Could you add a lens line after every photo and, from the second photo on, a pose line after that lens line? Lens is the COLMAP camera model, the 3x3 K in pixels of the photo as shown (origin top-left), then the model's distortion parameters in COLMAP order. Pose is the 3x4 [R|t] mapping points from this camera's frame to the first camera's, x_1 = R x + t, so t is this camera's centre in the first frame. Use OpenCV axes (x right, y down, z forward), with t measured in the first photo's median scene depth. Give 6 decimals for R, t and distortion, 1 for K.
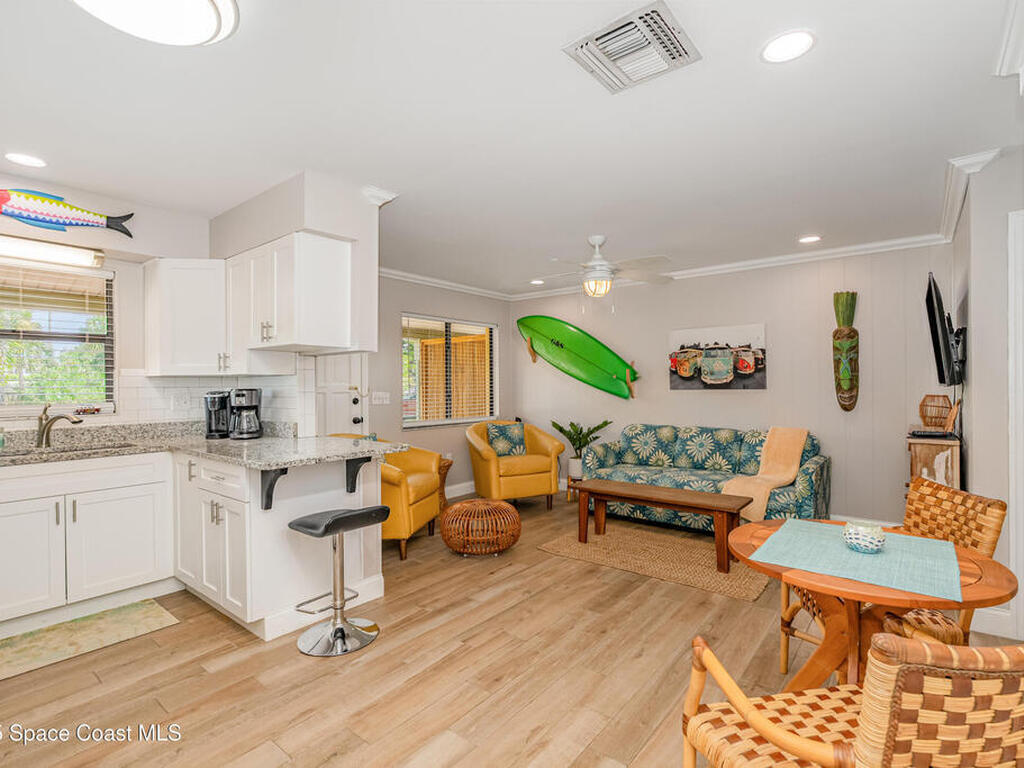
lens RADIAL K [[508.8, 0, 512.0], [0, 508.8, 384.0], [0, 0, 1]] dist [0.000693, 0.000167]
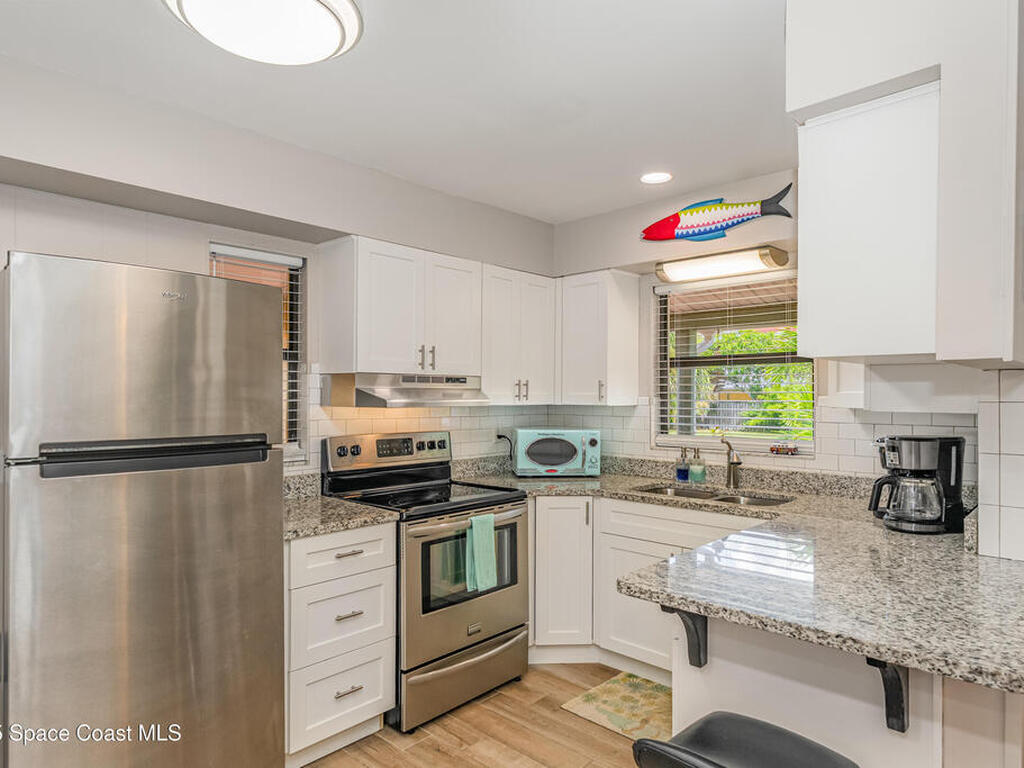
lens RADIAL K [[618.9, 0, 512.0], [0, 618.9, 384.0], [0, 0, 1]] dist [-0.003240, -0.000119]
pose [[-0.068088, -0.006231, -0.997660, 0.170516], [-0.004114, 0.999974, -0.005965, -0.046342], [0.997671, 0.003698, -0.068112, 0.709539]]
